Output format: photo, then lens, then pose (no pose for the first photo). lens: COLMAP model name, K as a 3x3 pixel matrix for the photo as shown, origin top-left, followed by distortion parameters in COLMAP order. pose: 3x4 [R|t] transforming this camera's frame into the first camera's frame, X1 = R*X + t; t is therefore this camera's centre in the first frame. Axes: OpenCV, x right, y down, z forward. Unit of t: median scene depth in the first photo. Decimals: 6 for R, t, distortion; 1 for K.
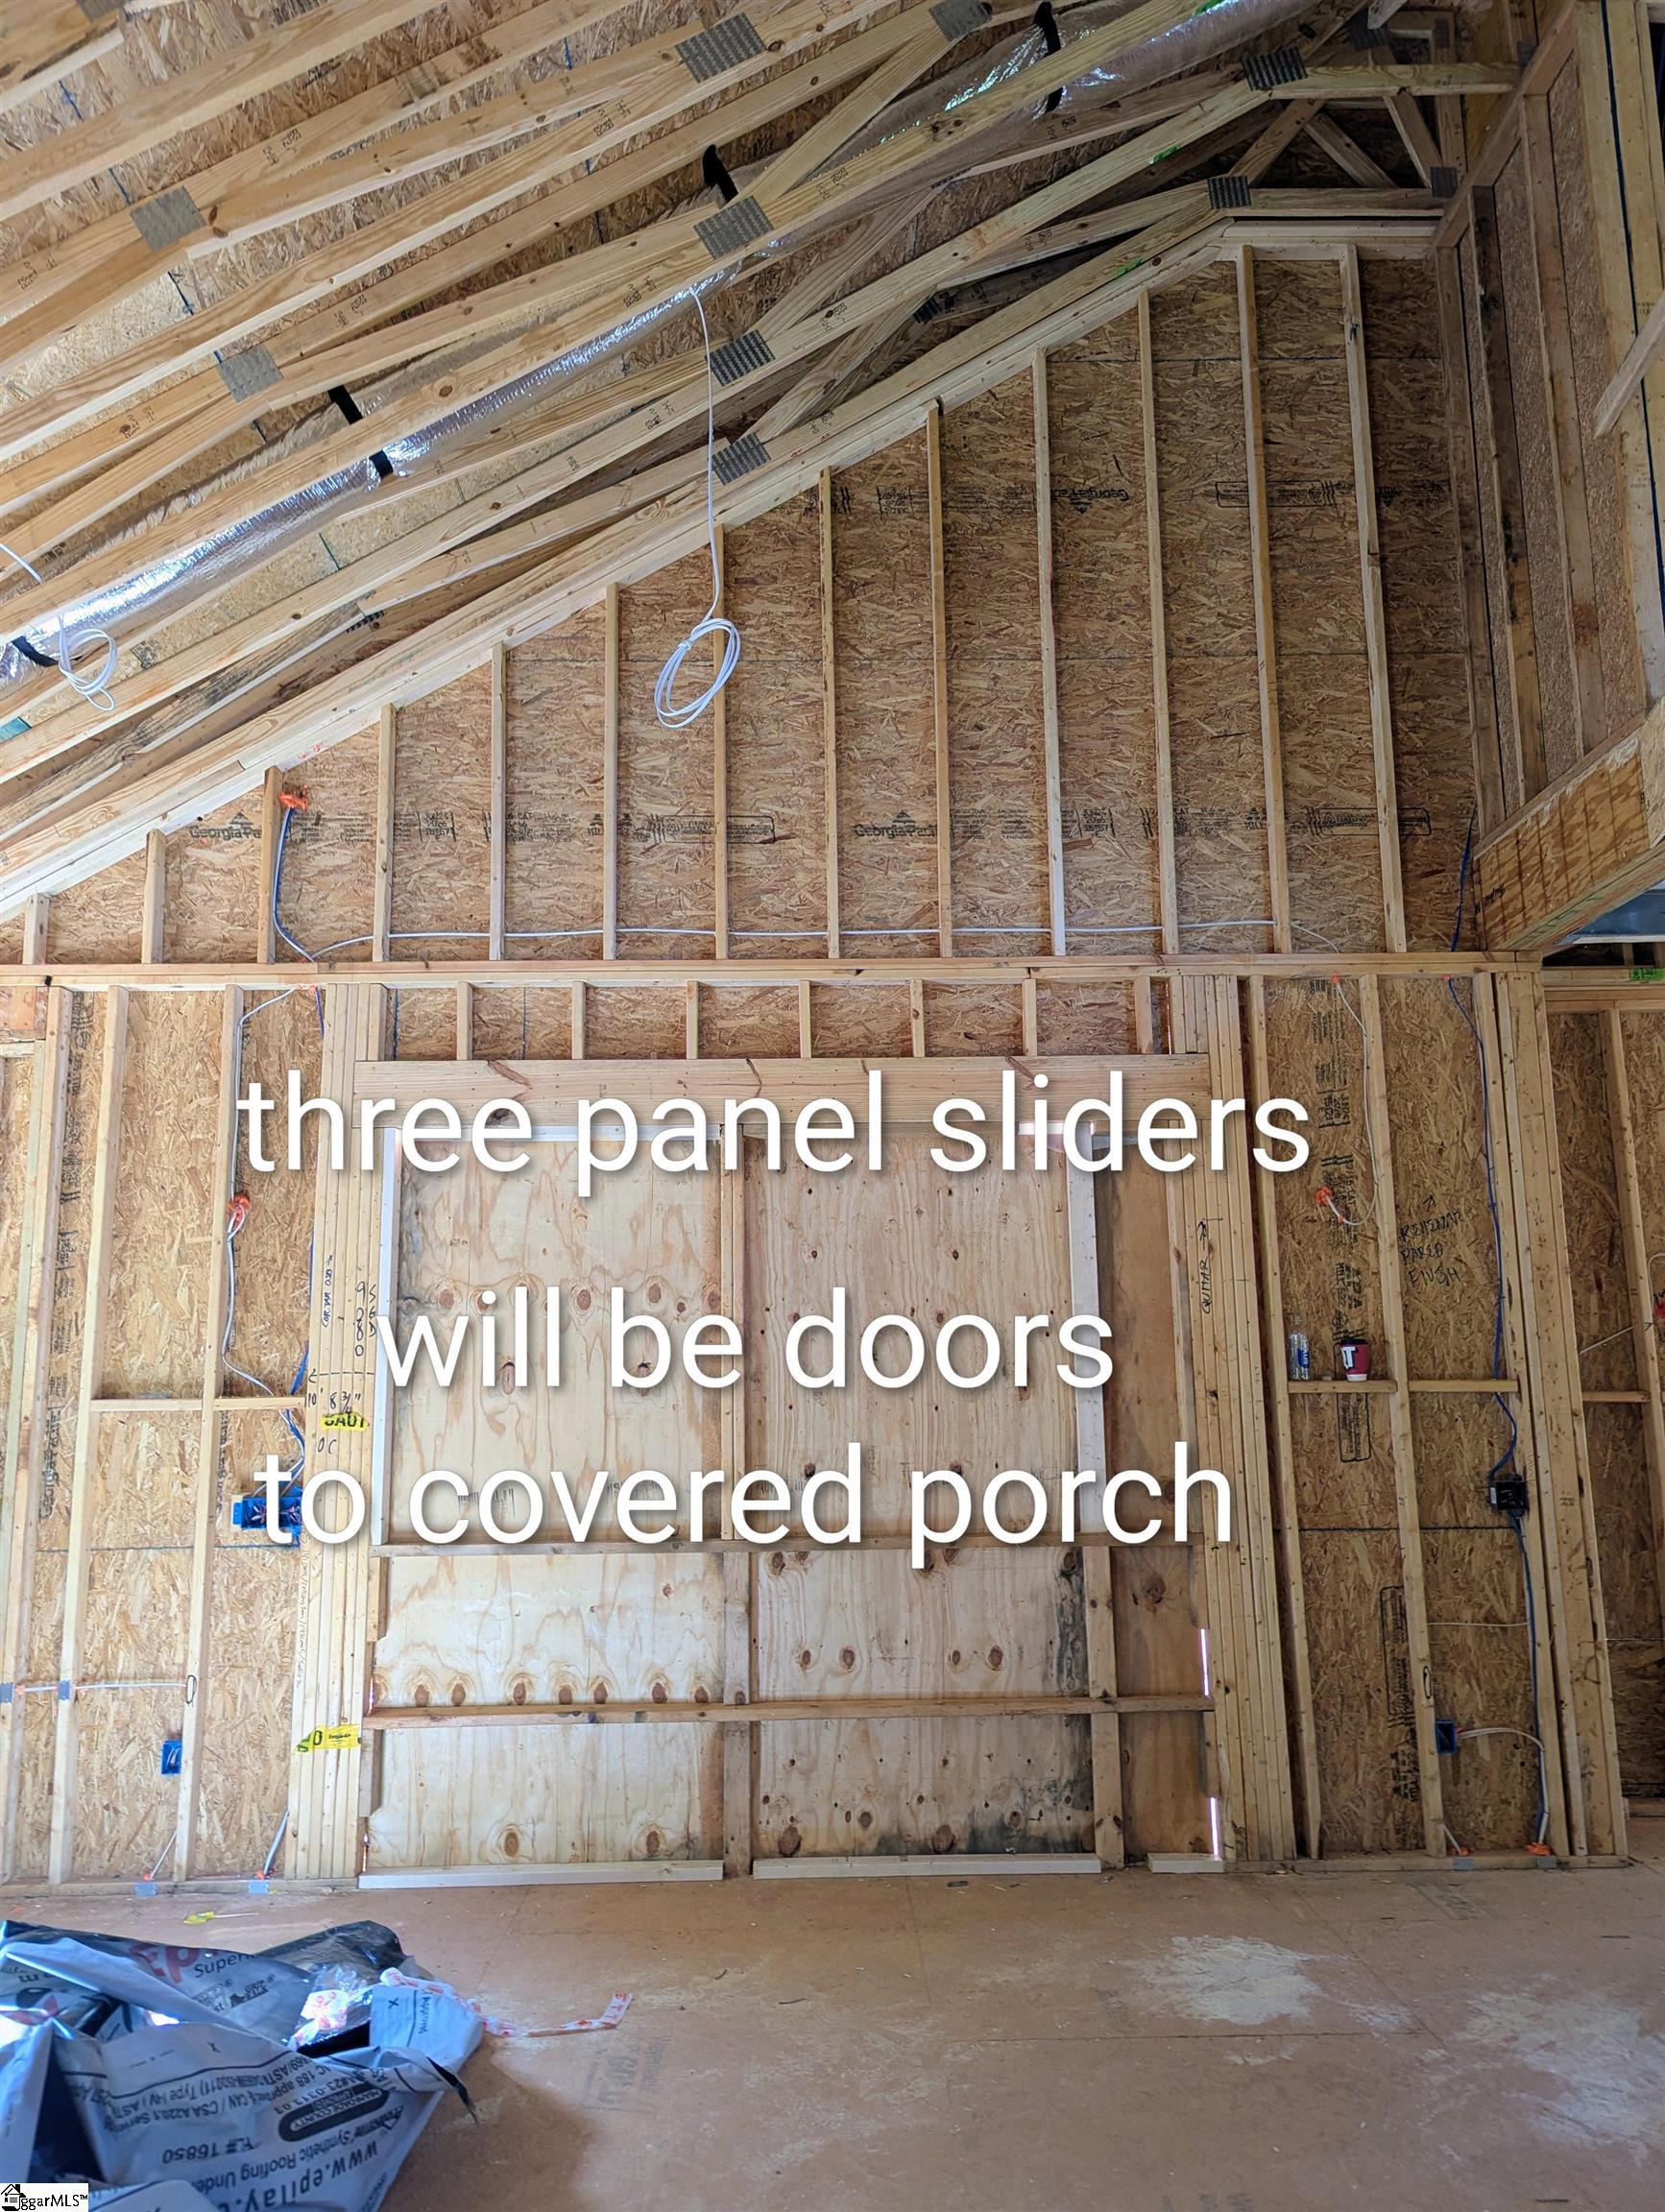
lens RADIAL K [[1554.7, 0, 832.5], [0, 1554.7, 1106.0], [0, 0, 1]] dist [0.066098, -0.058623]
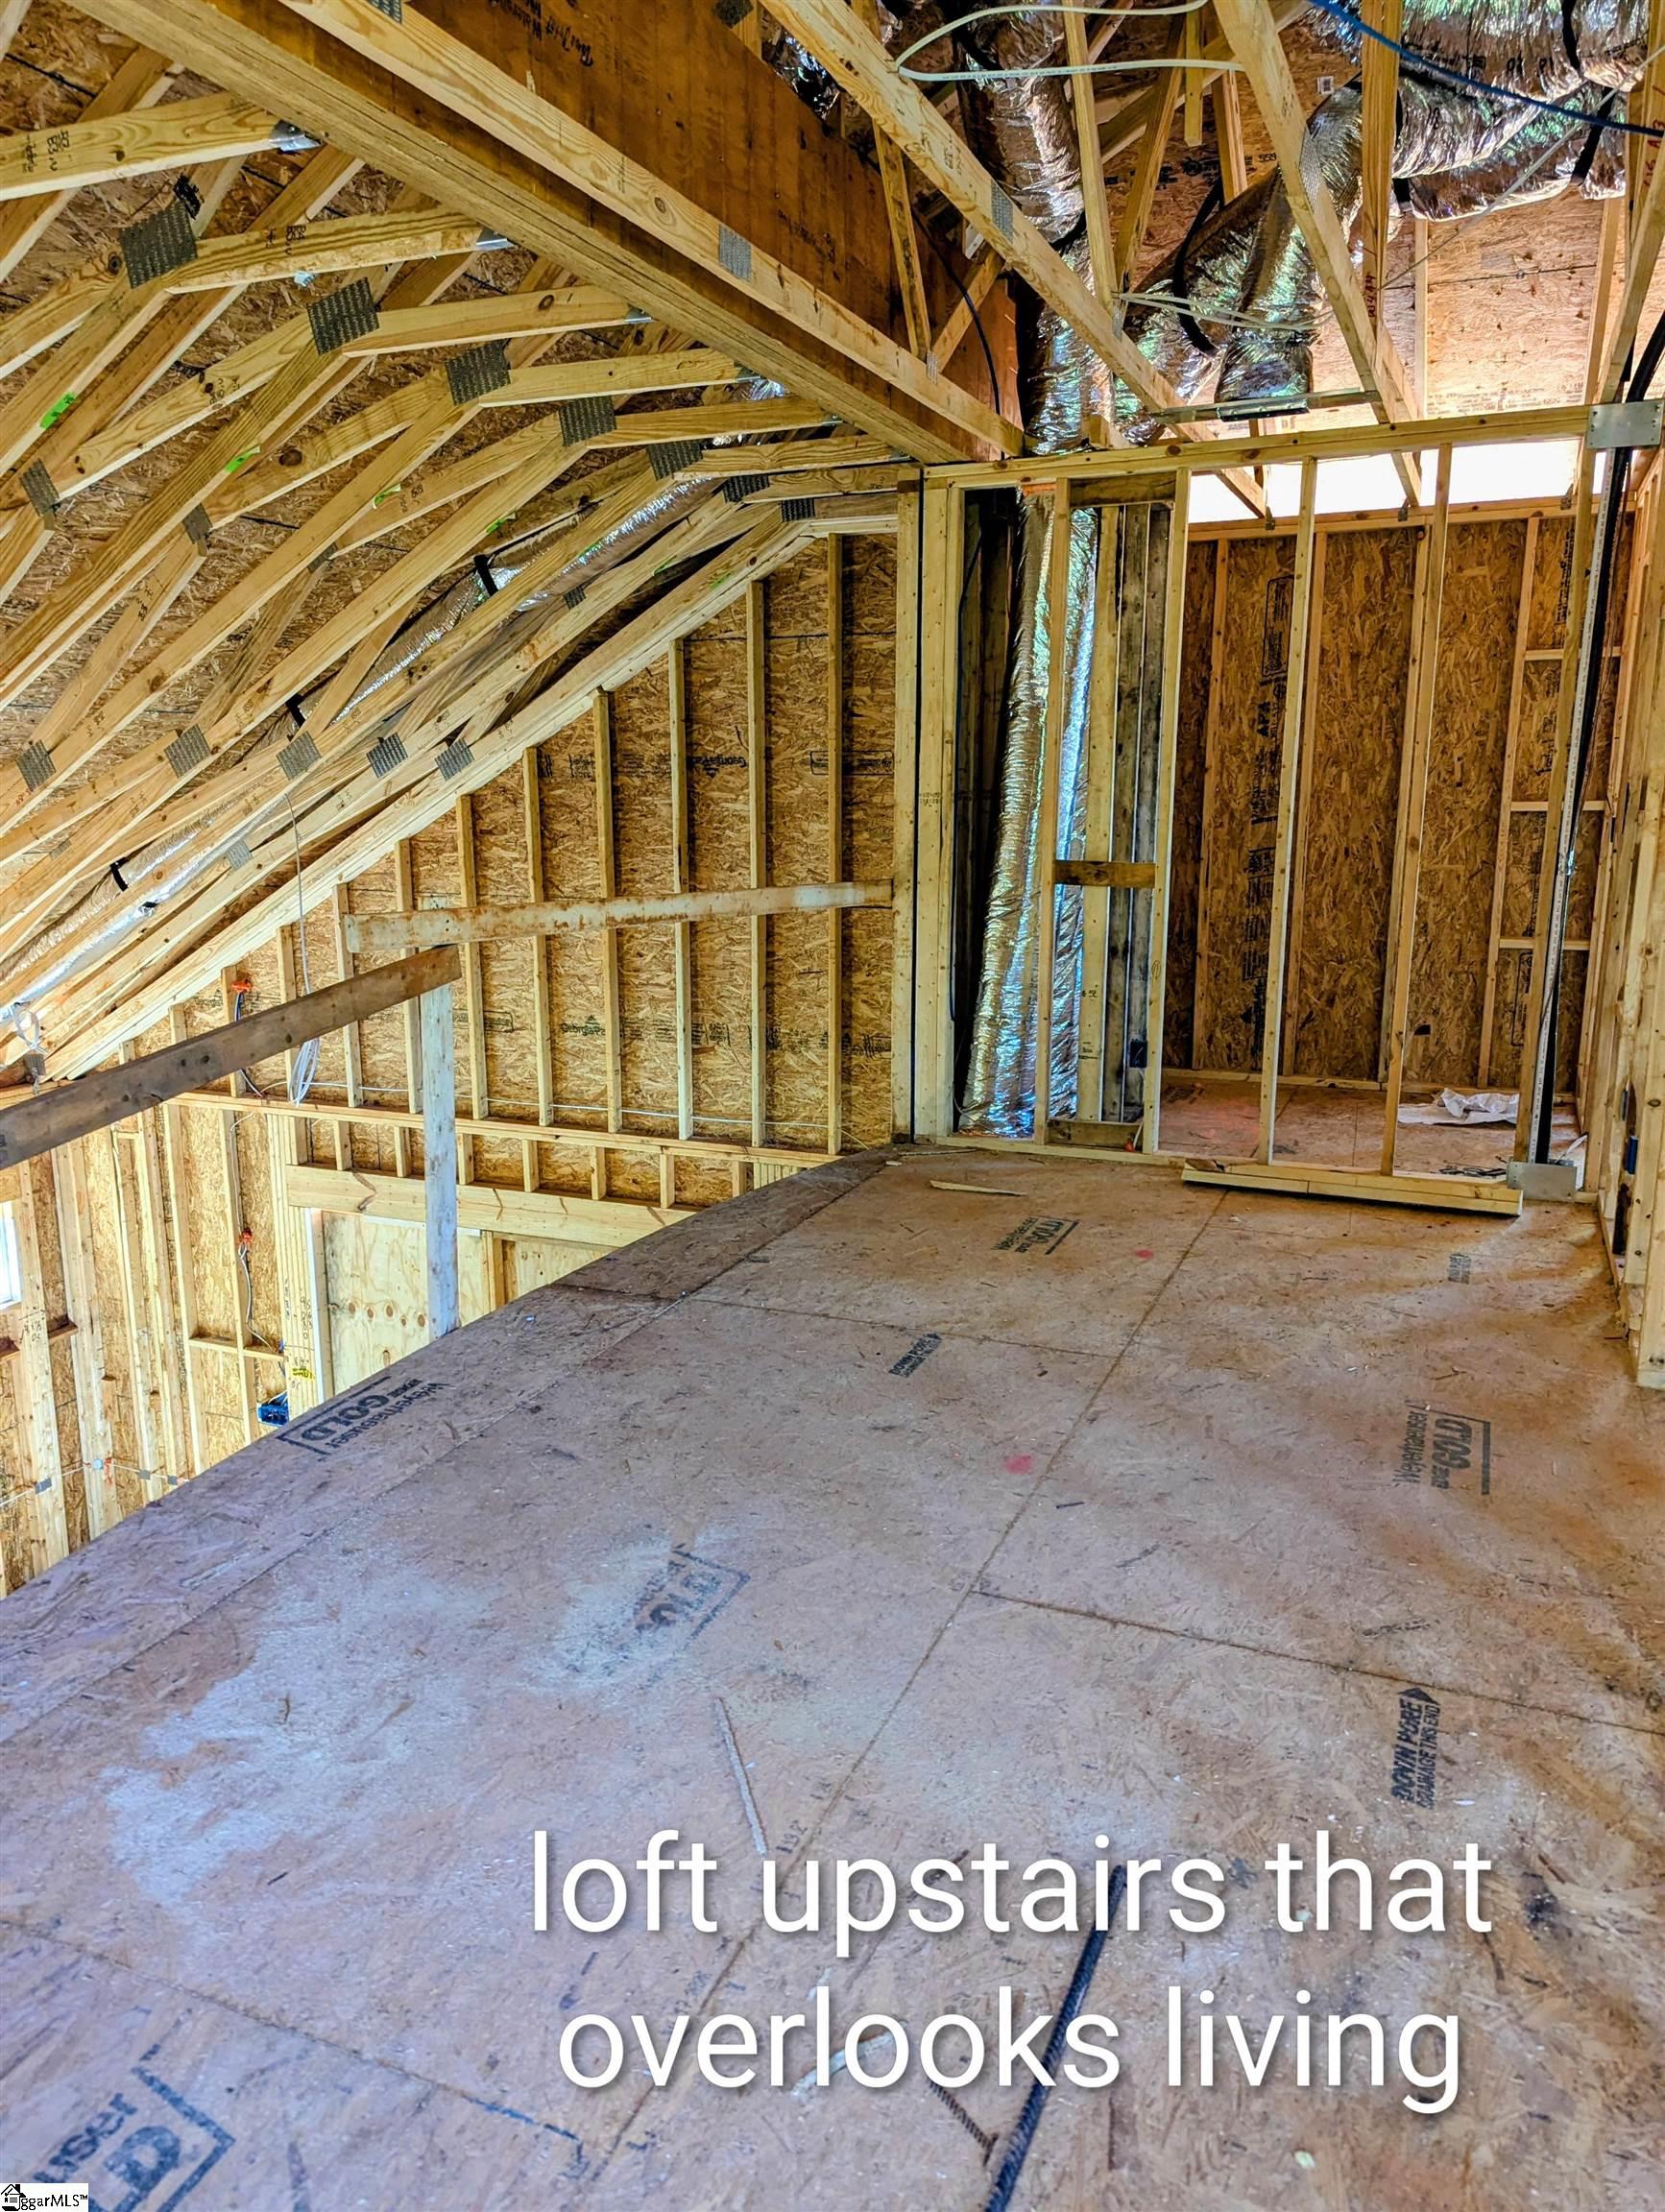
lens RADIAL K [[1554.7, 0, 832.5], [0, 1554.7, 1106.0], [0, 0, 1]] dist [0.066098, -0.058623]
pose [[0.920048, 0.093172, -0.380566, 0.803110], [0.058305, 0.927941, 0.368140, -0.633679], [0.387443, -0.360895, 0.848317, -0.119312]]
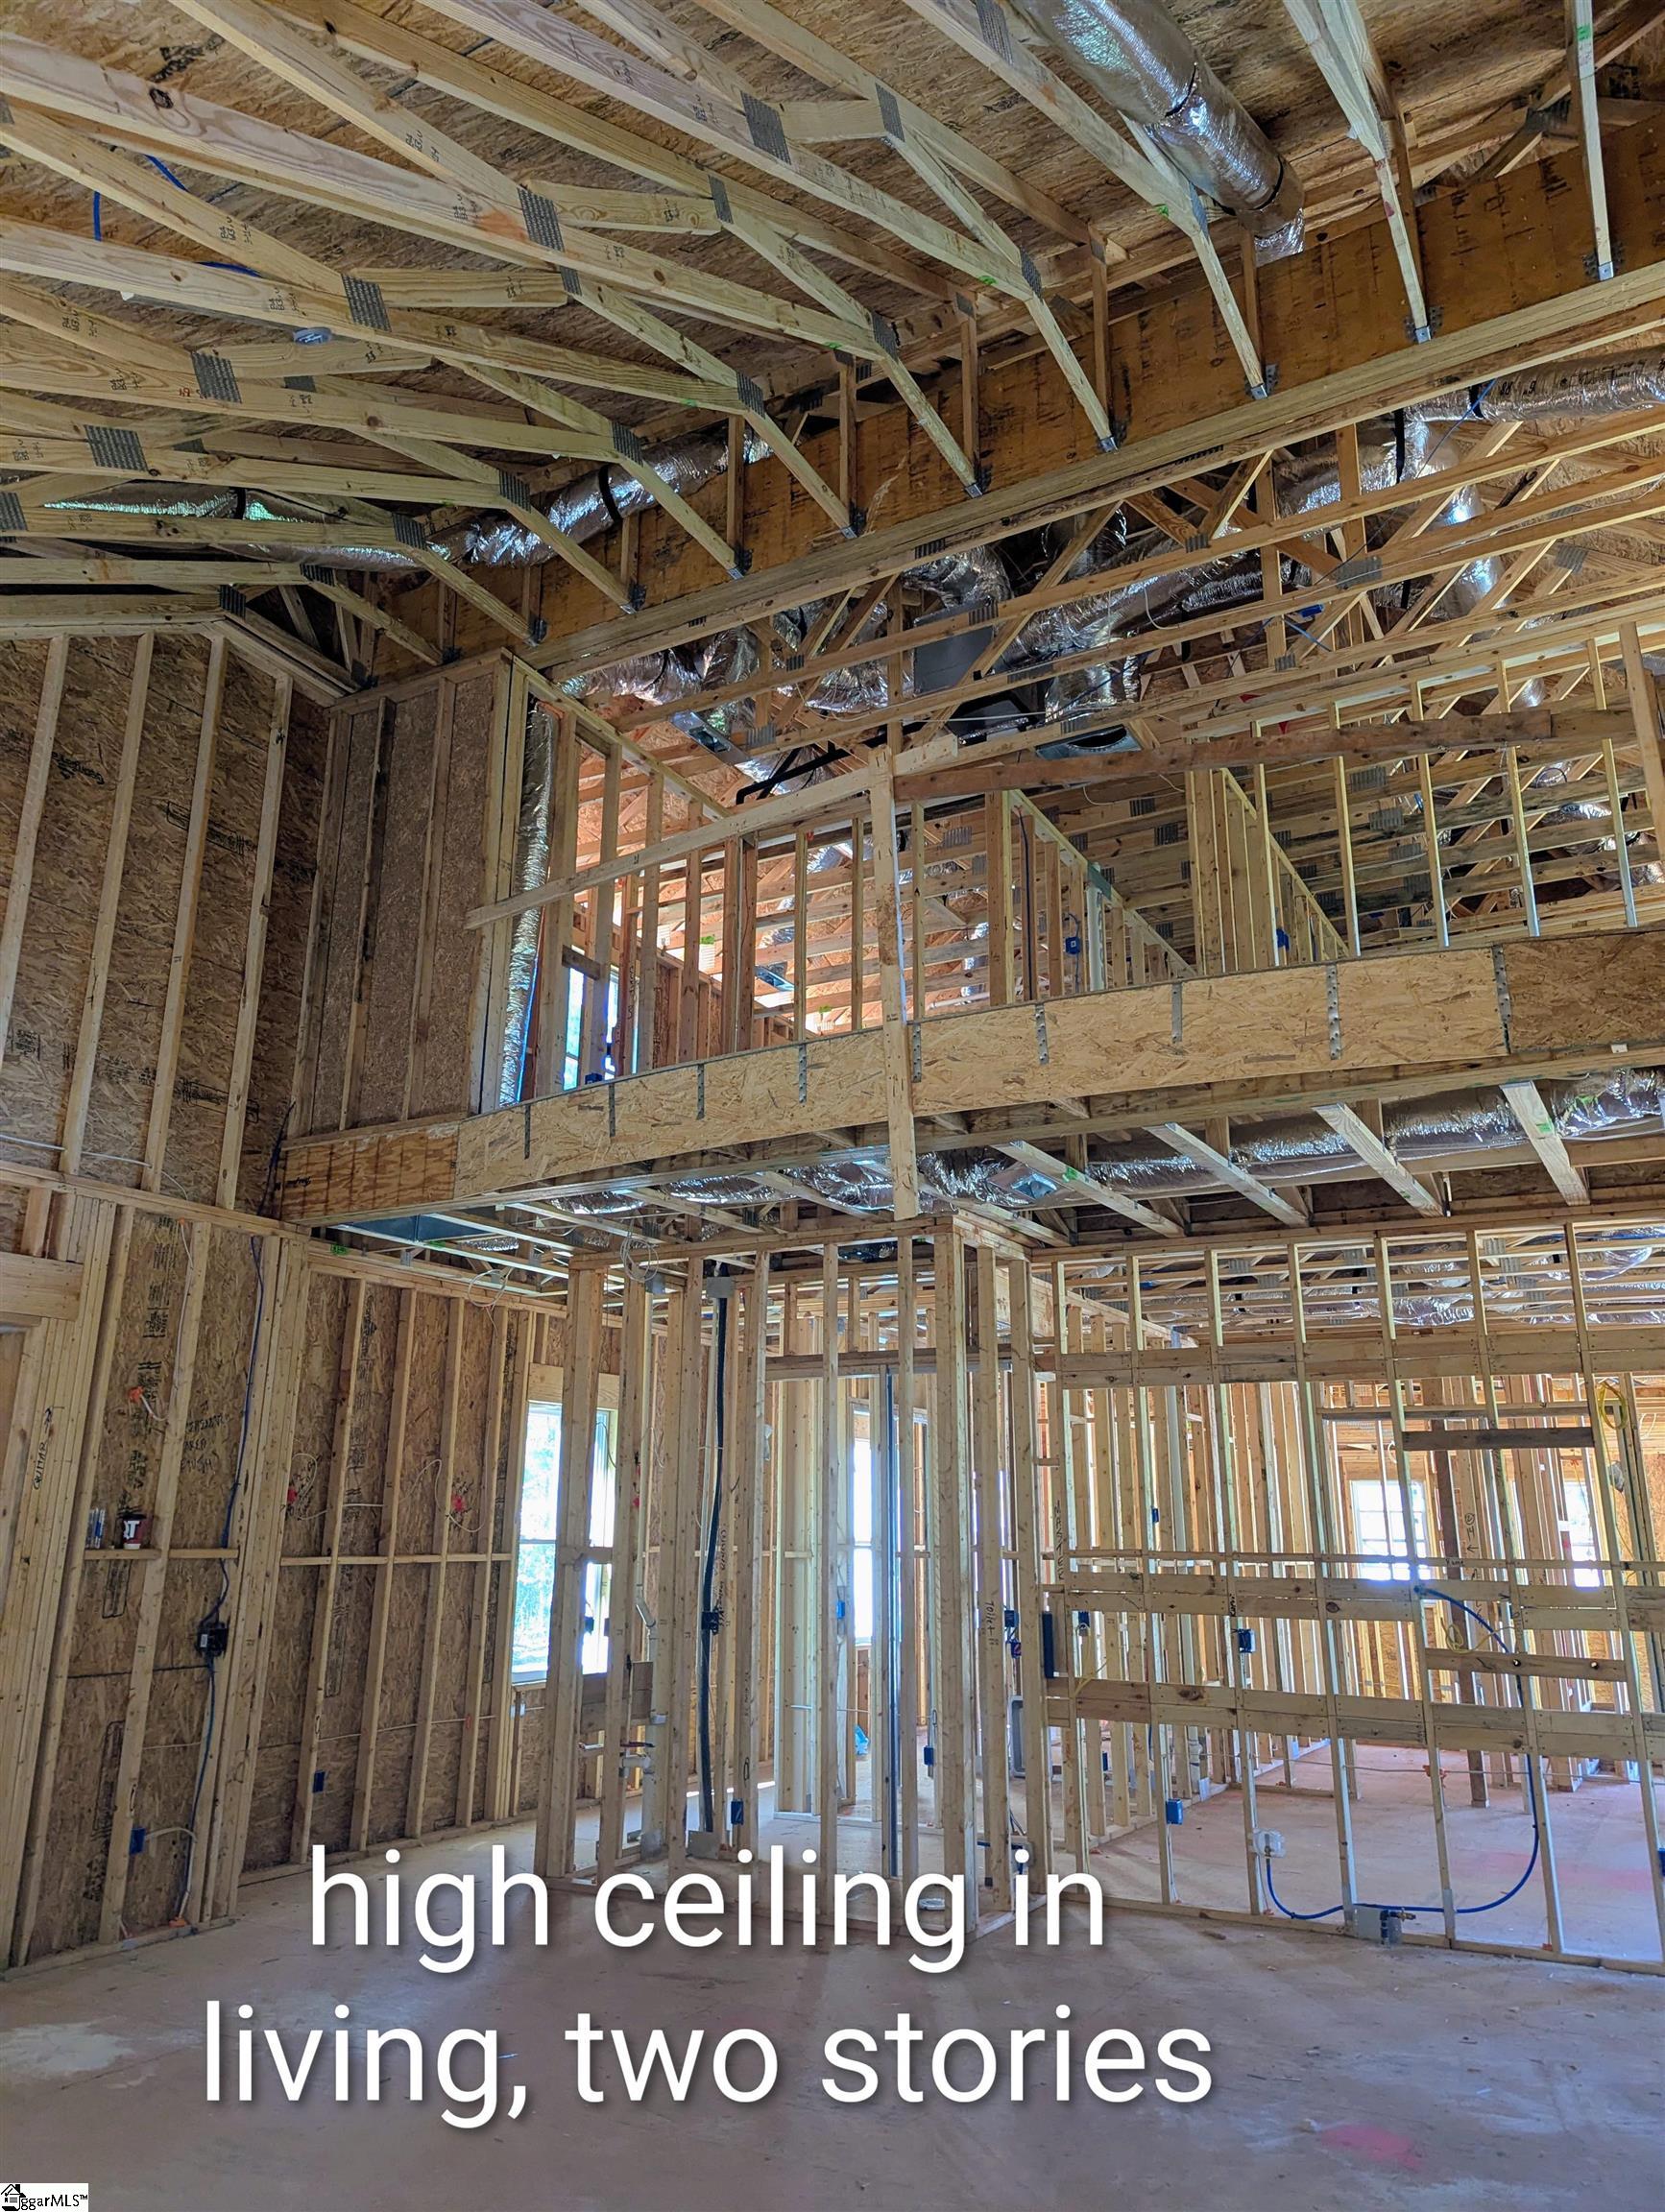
lens RADIAL K [[1545.8, 0, 797.7], [0, 1545.8, 1068.0], [0, 0, 1]] dist [0.069582, -0.062054]
pose [[0.516479, 0.265964, 0.813949, -0.486934], [-0.164748, 0.963647, -0.210341, -0.016603], [-0.840302, -0.025460, 0.541520, -0.100519]]
